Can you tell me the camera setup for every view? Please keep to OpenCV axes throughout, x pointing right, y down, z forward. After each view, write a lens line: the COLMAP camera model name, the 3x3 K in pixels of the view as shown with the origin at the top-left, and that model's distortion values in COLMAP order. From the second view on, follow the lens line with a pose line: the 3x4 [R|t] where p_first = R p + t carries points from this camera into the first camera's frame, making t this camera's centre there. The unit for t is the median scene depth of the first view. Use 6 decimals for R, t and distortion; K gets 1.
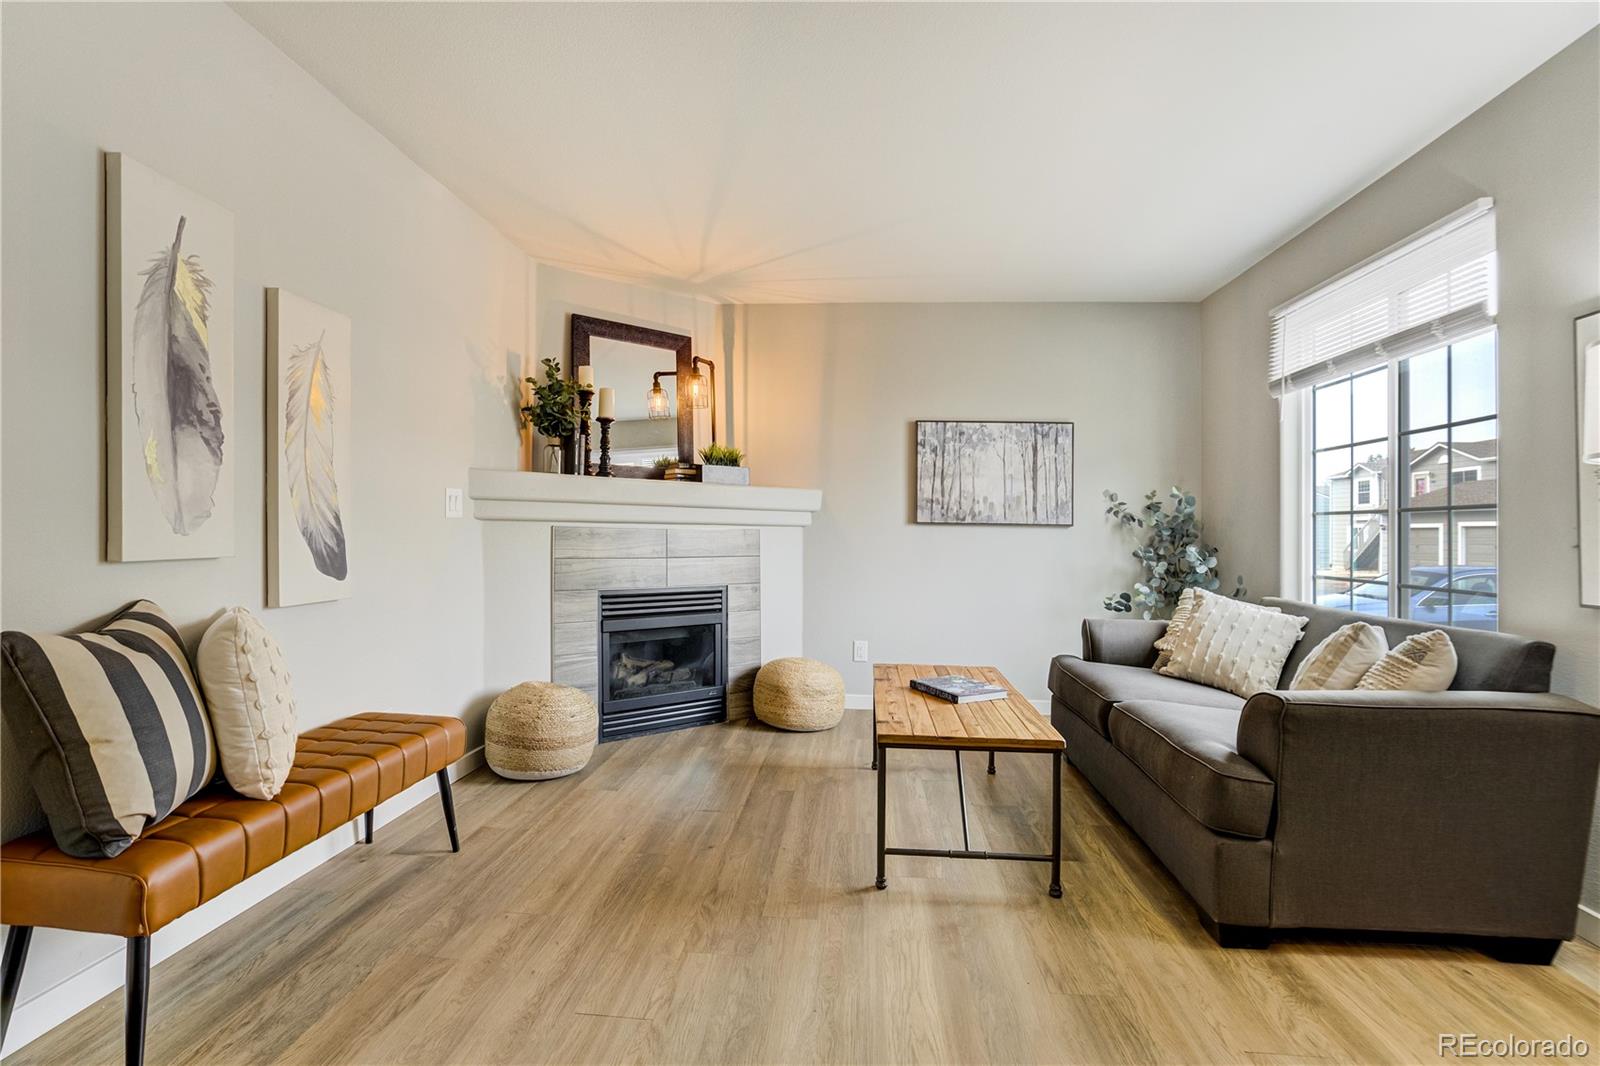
lens RADIAL K [[750.5, 0, 798.3], [0, 750.5, 520.4], [0, 0, 1]] dist [-0.011172, 0.002619]
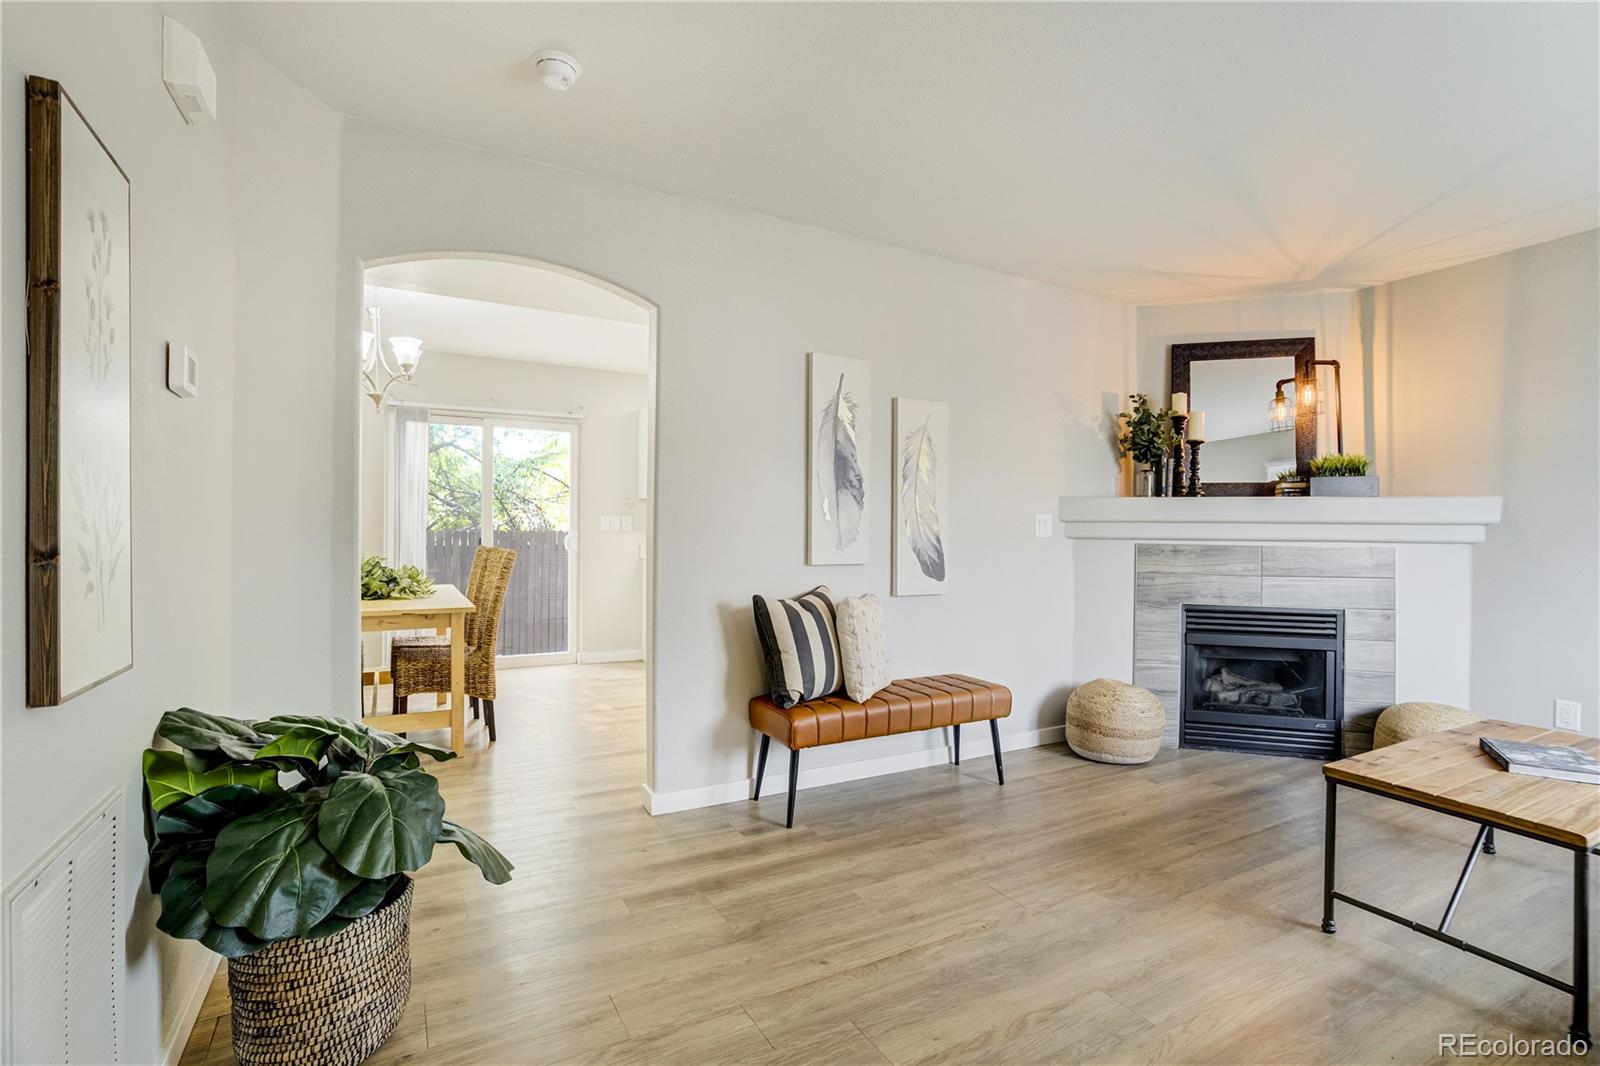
lens RADIAL K [[750.5, 0, 782.6], [0, 750.5, 521.3], [0, 0, 1]] dist [-0.011172, 0.002619]
pose [[0.543261, -0.023367, -0.839239, 0.342305], [0.010799, 0.999724, -0.020845, -0.008843], [0.839495, 0.002262, 0.543363, -0.055673]]
